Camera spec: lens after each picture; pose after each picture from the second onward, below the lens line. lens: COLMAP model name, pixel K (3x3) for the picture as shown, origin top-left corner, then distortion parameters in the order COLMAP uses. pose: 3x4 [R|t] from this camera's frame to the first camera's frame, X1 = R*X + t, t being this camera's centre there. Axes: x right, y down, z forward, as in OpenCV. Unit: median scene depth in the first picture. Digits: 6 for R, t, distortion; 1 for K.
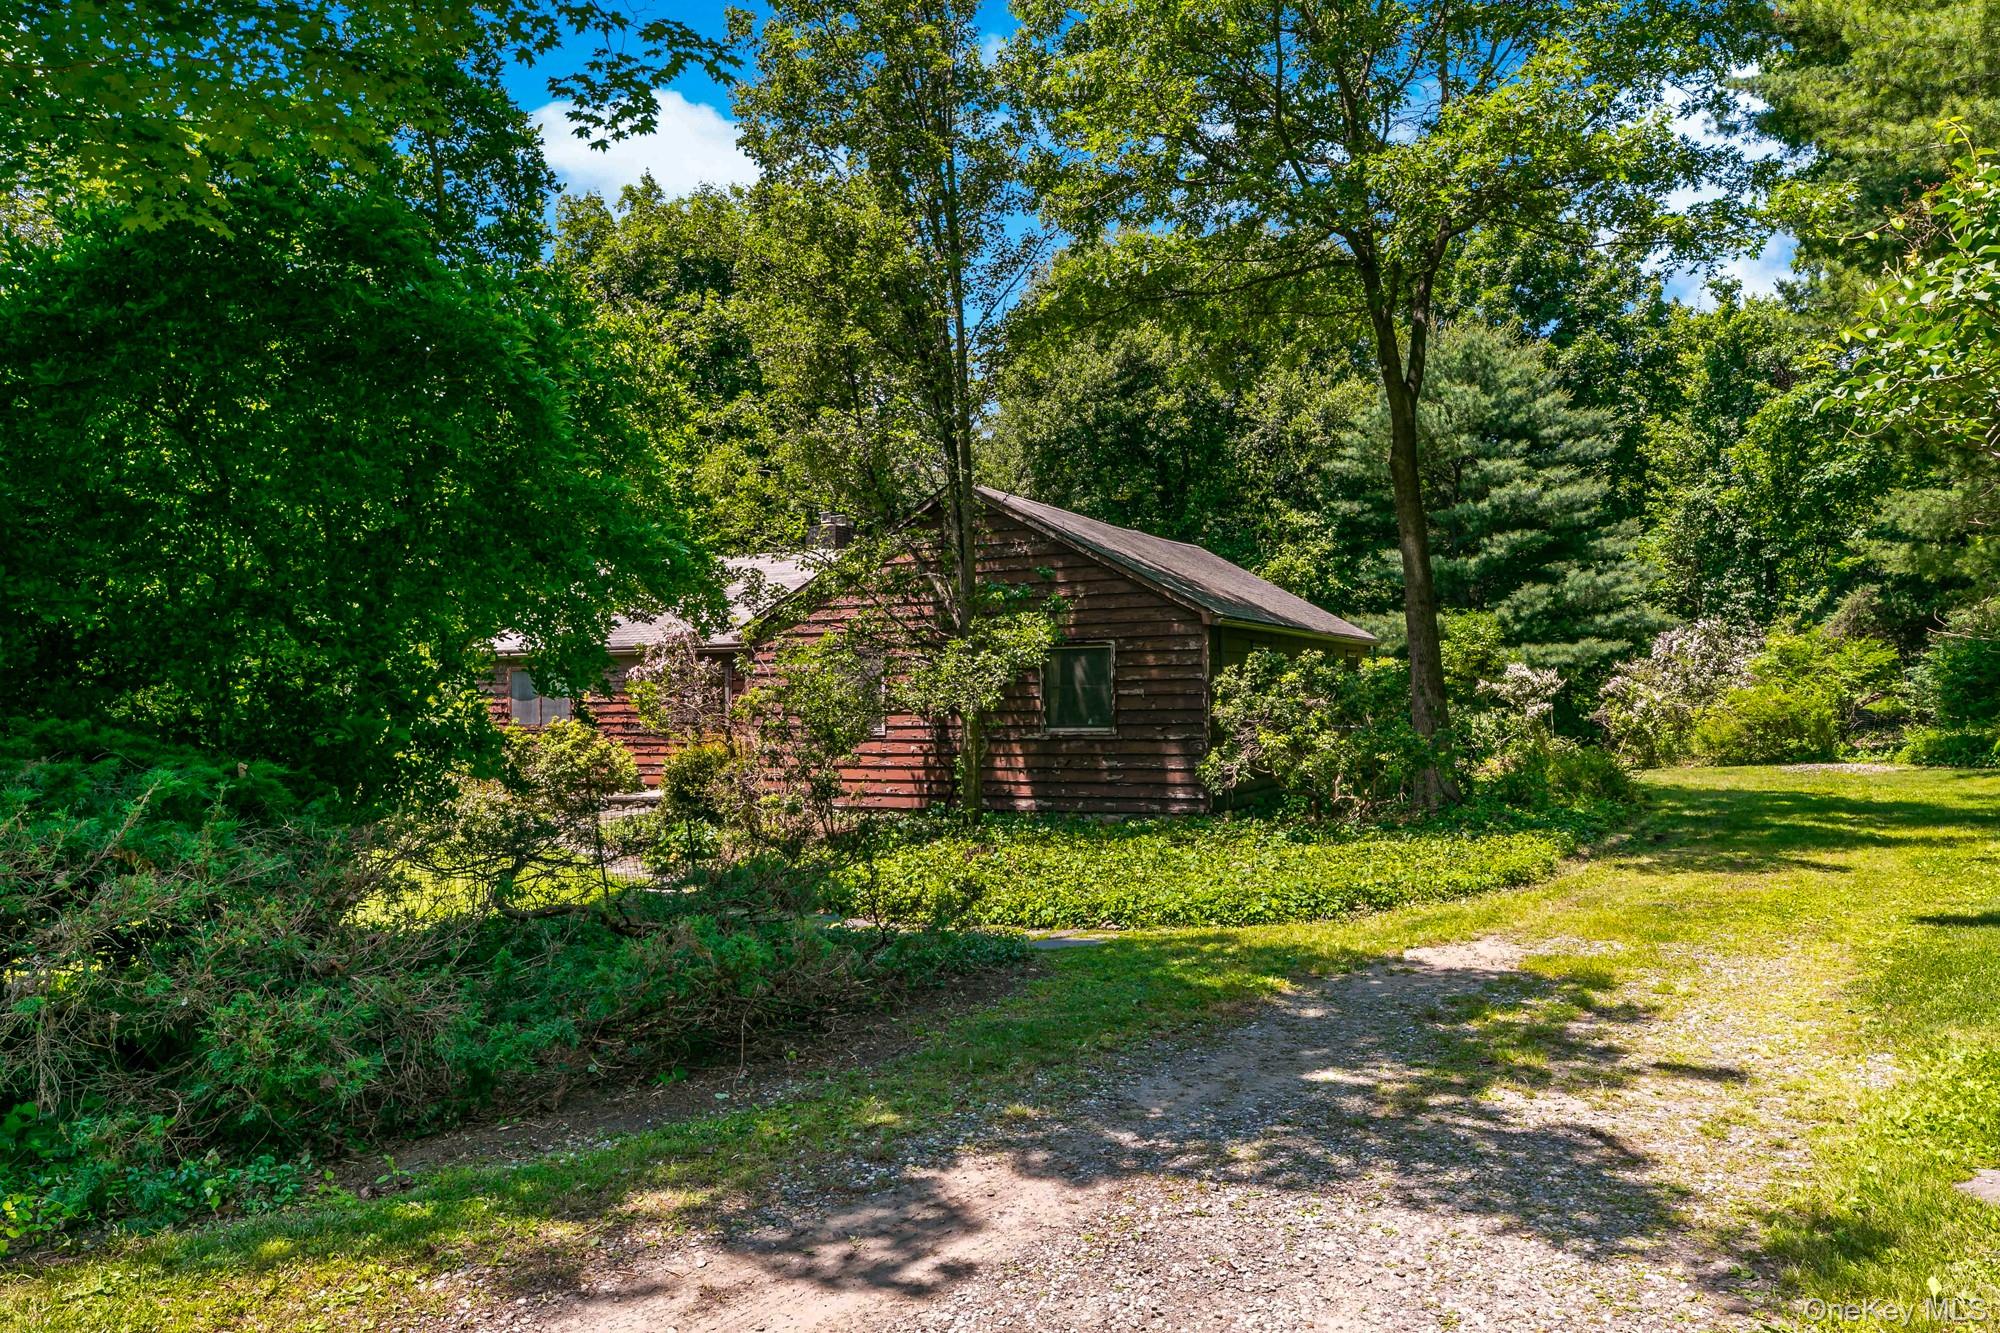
lens RADIAL K [[1505.2, 0, 1001.5], [0, 1505.2, 670.9], [0, 0, 1]] dist [0.001492, 0.000081]
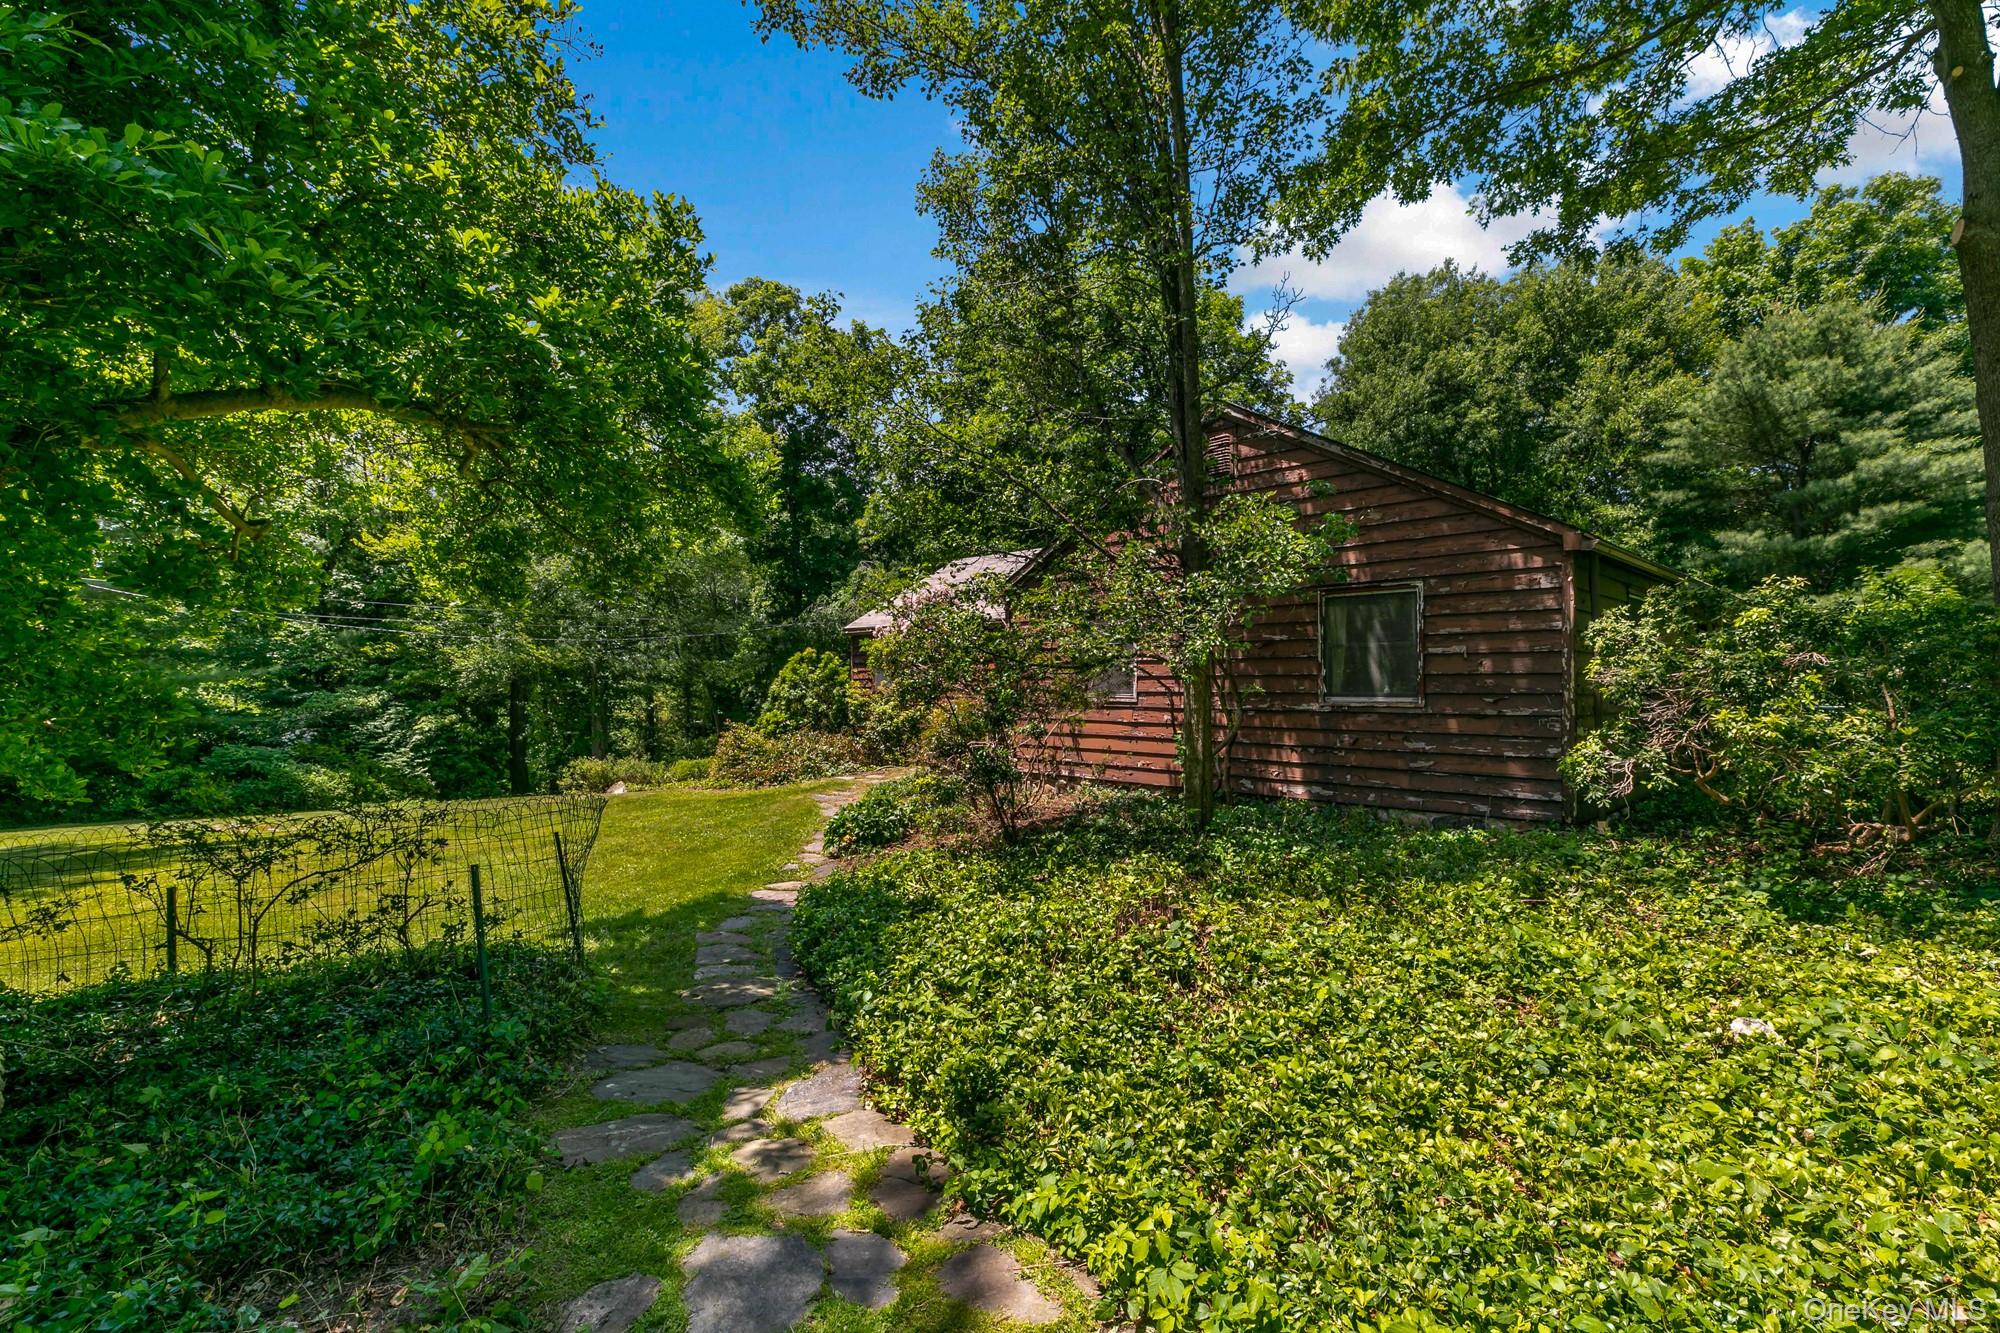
lens RADIAL K [[932.5, 0, 992.6], [0, 932.5, 666.1], [0, 0, 1]] dist [0.013577, -0.000373]
pose [[0.936673, 0.006853, -0.350137, 0.018310], [-0.005719, 0.999975, 0.004272, 0.010224], [0.350157, -0.001999, 0.936689, 0.236389]]
